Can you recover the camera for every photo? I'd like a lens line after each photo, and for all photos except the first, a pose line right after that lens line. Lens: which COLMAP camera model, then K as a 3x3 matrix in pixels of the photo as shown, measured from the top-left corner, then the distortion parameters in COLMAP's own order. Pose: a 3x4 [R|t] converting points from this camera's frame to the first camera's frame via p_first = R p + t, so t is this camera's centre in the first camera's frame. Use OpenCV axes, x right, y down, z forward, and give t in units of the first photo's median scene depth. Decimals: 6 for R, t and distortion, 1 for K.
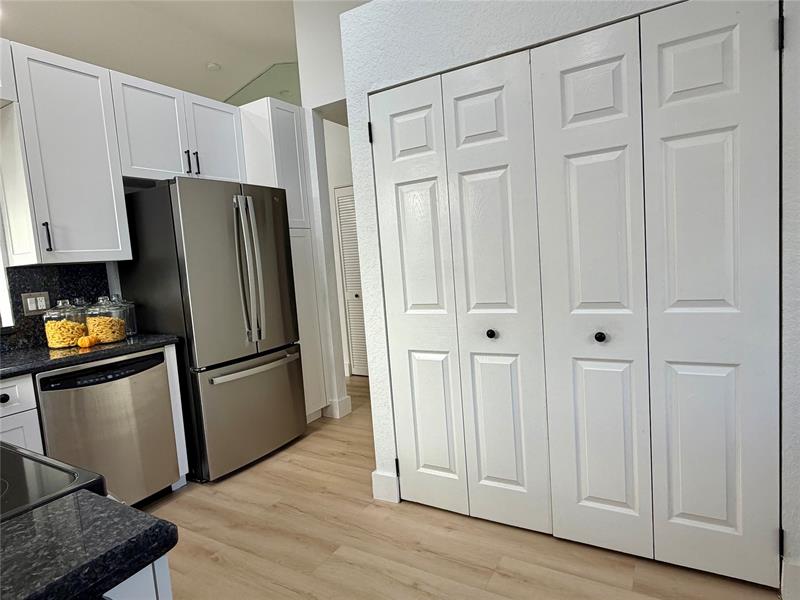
lens RADIAL K [[467.3, 0, 398.3], [0, 467.3, 299.6], [0, 0, 1]] dist [-0.000256, 0.002263]
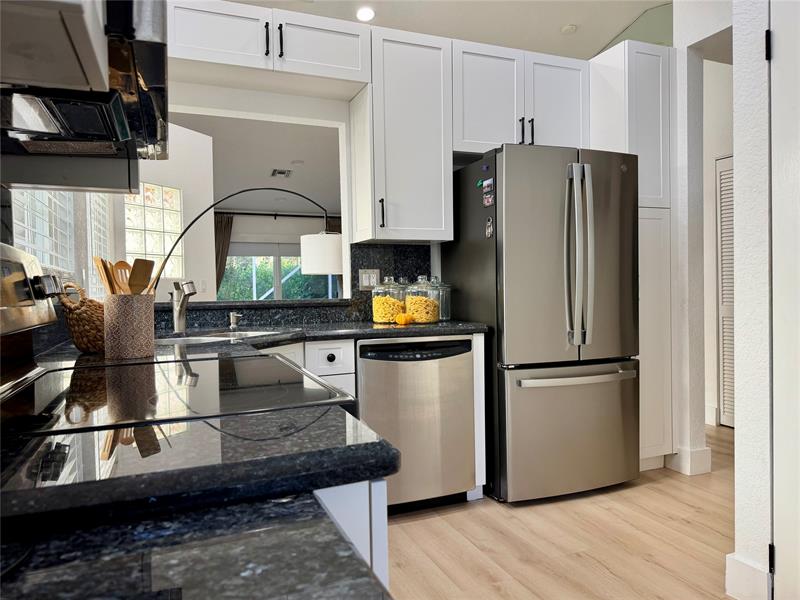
lens RADIAL K [[564.9, 0, 399.1], [0, 564.9, 300.0], [0, 0, 1]] dist [0.052568, -0.060296]
pose [[0.797895, 0.073964, -0.598242, 0.029050], [-0.097164, 0.995247, -0.006543, 0.054997], [0.594914, 0.063348, 0.801289, 0.041227]]
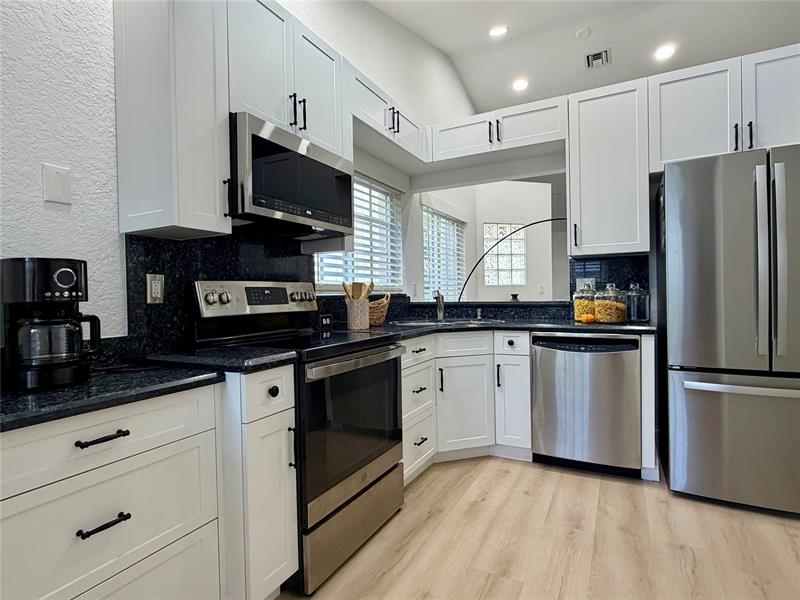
lens RADIAL K [[427.3, 0, 393.5], [0, 427.3, 298.5], [0, 0, 1]] dist [0.002124, -0.000210]
pose [[0.044551, 0.082317, -0.995610, 0.398065], [-0.076483, 0.993956, 0.078757, -0.011335], [0.996075, 0.072639, 0.050578, 0.399967]]
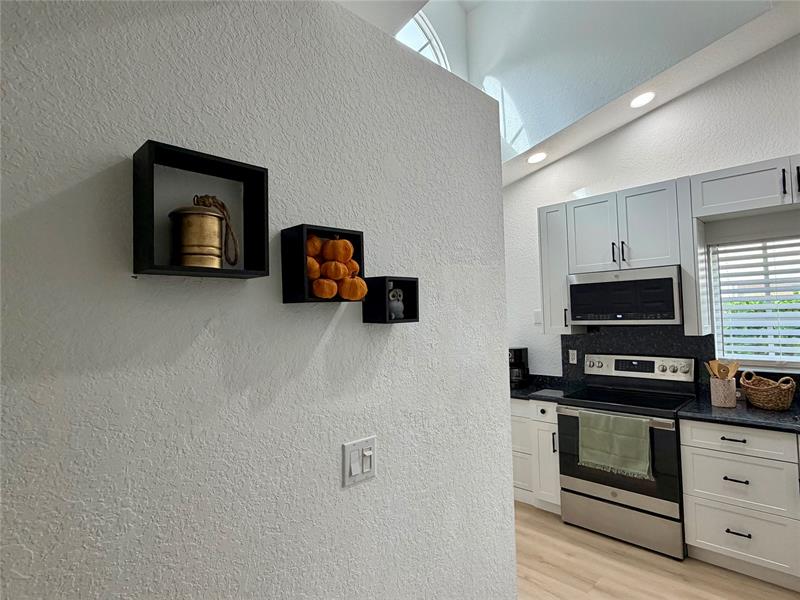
lens RADIAL K [[427.3, 0, 400.8], [0, 427.3, 300.7], [0, 0, 1]] dist [0.002124, -0.000210]
pose [[-0.967894, 0.107701, 0.227115, -0.072773], [0.118162, 0.992448, 0.032937, -0.248292], [-0.221853, 0.058716, -0.973311, 1.577482]]
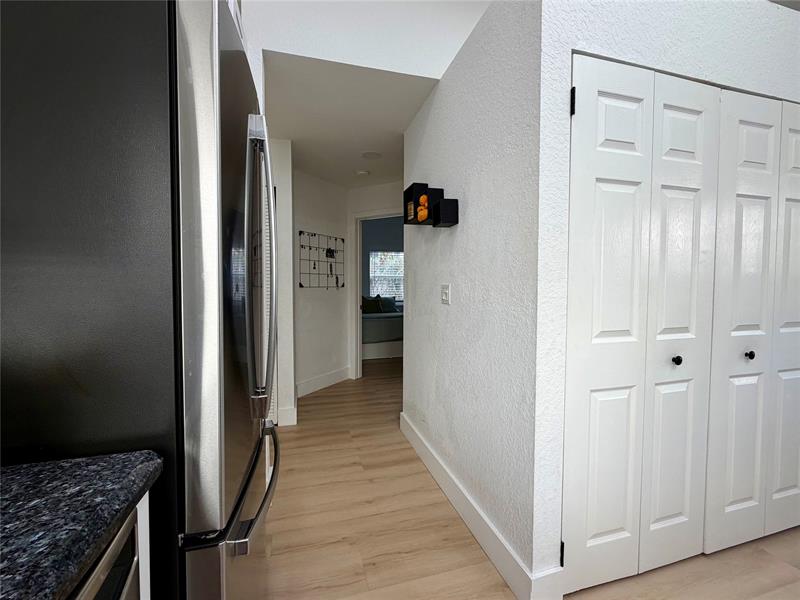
lens RADIAL K [[346.7, 0, 402.1], [0, 346.7, 301.2], [0, 0, 1]] dist [-0.000969, 0.000029]
pose [[0.680924, 0.043564, 0.731058, -0.541359], [0.017467, 0.996979, -0.075679, -0.002068], [-0.732146, 0.064301, 0.678106, 0.719897]]
